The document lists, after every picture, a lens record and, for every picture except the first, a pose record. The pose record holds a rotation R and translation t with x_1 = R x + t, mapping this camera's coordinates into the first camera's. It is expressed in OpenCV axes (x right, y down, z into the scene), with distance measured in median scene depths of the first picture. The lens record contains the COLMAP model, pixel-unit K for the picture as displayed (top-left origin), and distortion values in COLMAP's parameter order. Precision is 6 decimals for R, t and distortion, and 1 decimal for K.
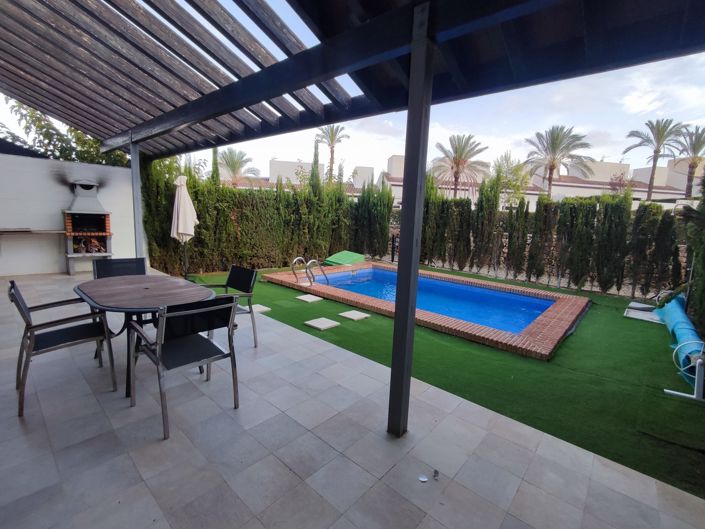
lens RADIAL K [[322.4, 0, 355.3], [0, 322.4, 262.5], [0, 0, 1]] dist [-0.004617, -0.002126]
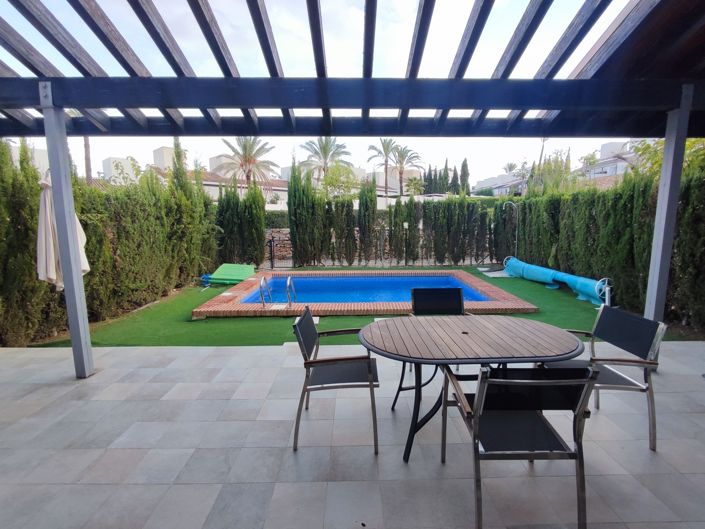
lens RADIAL K [[322.4, 0, 357.3], [0, 322.4, 260.4], [0, 0, 1]] dist [-0.004617, -0.002126]
pose [[0.744521, -0.139287, 0.652907, -0.383124], [0.139174, 0.988888, 0.052260, -0.048812], [-0.652931, 0.051959, 0.755633, 0.169009]]
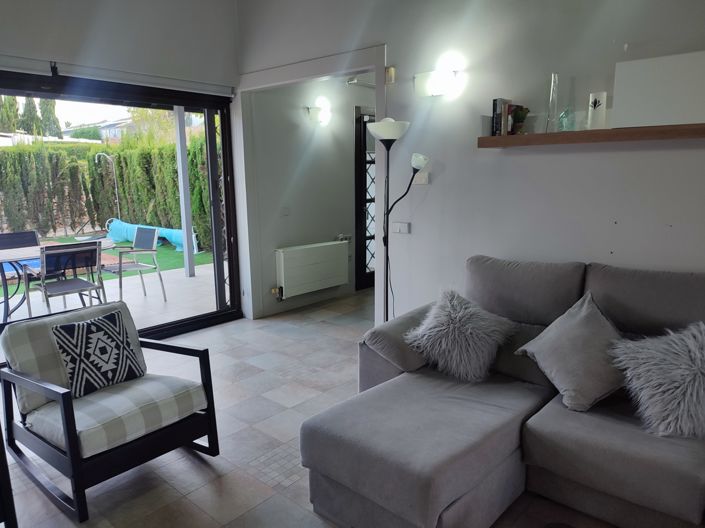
lens RADIAL K [[502.3, 0, 352.3], [0, 502.3, 260.9], [0, 0, 1]] dist [0.015194, -0.012599]
pose [[0.003067, -0.222555, 0.974915, -0.680312], [0.156182, 0.963063, 0.219357, -0.028401], [-0.987724, 0.151592, 0.037713, -0.036129]]
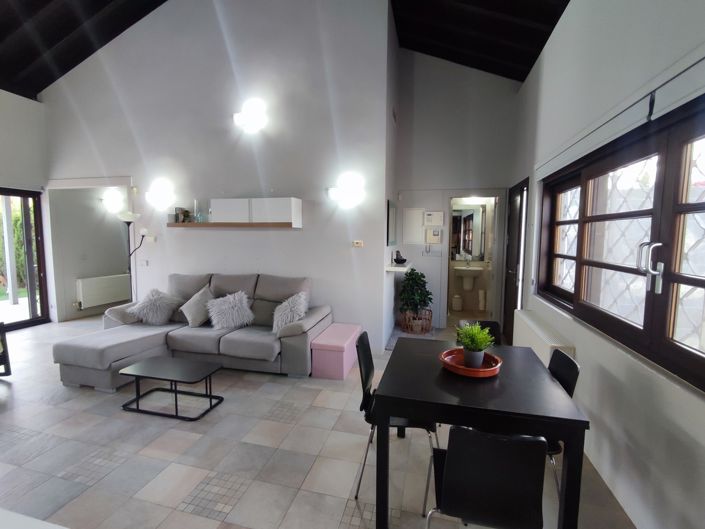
lens RADIAL K [[322.4, 0, 358.6], [0, 322.4, 259.8], [0, 0, 1]] dist [-0.004617, -0.002126]
pose [[-0.461115, -0.122275, 0.878875, -0.792754], [0.099849, 0.977019, 0.188317, -0.028846], [-0.881704, 0.174591, -0.438310, -0.089690]]
